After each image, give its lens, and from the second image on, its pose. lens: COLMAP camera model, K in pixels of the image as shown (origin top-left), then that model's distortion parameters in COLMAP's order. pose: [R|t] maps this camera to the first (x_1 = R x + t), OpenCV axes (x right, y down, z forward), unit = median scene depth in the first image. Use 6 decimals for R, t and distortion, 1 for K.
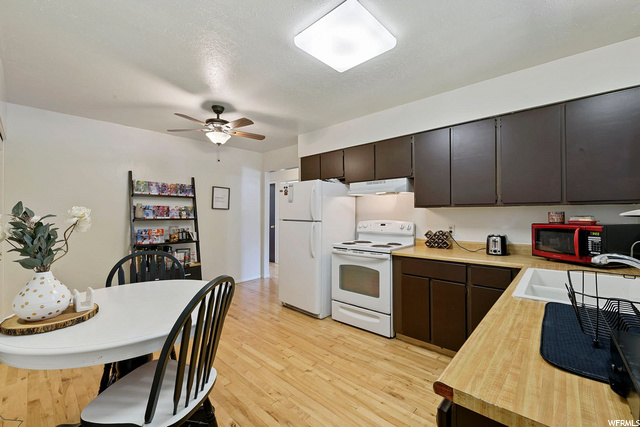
lens RADIAL K [[262.1, 0, 320.5], [0, 262.1, 213.2], [0, 0, 1]] dist [-0.000594, 0.000000]
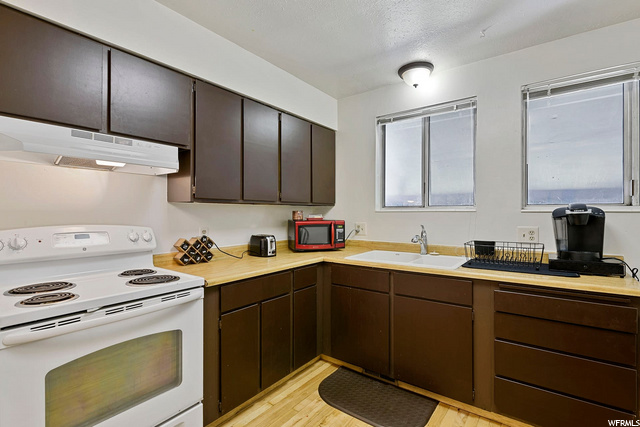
lens RADIAL K [[303.5, 0, 322.3], [0, 303.5, 212.2], [0, 0, 1]] dist [0.003066, 0.000324]
pose [[-0.088064, 0.002876, 0.996111, -0.349311], [-0.002741, 0.999991, -0.003130, 0.004529], [-0.996111, -0.003006, -0.088056, 0.760446]]
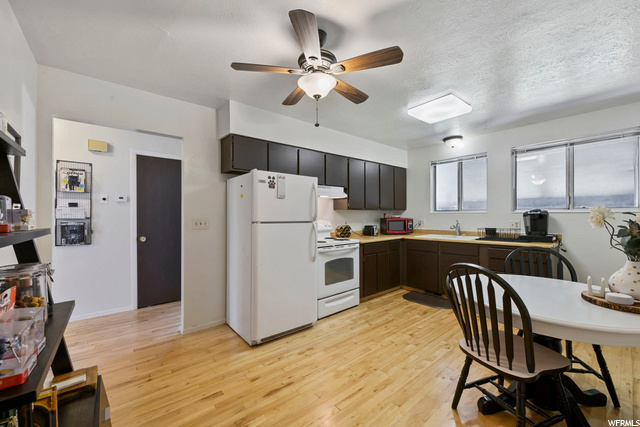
lens RADIAL K [[257.4, 0, 318.5], [0, 257.4, 216.3], [0, 0, 1]] dist [0.000359, -0.000158]
pose [[0.139110, -0.004684, 0.990266, -1.022635], [0.003217, 0.999986, 0.004278, 0.008010], [-0.990272, 0.002590, 0.139123, 0.956375]]
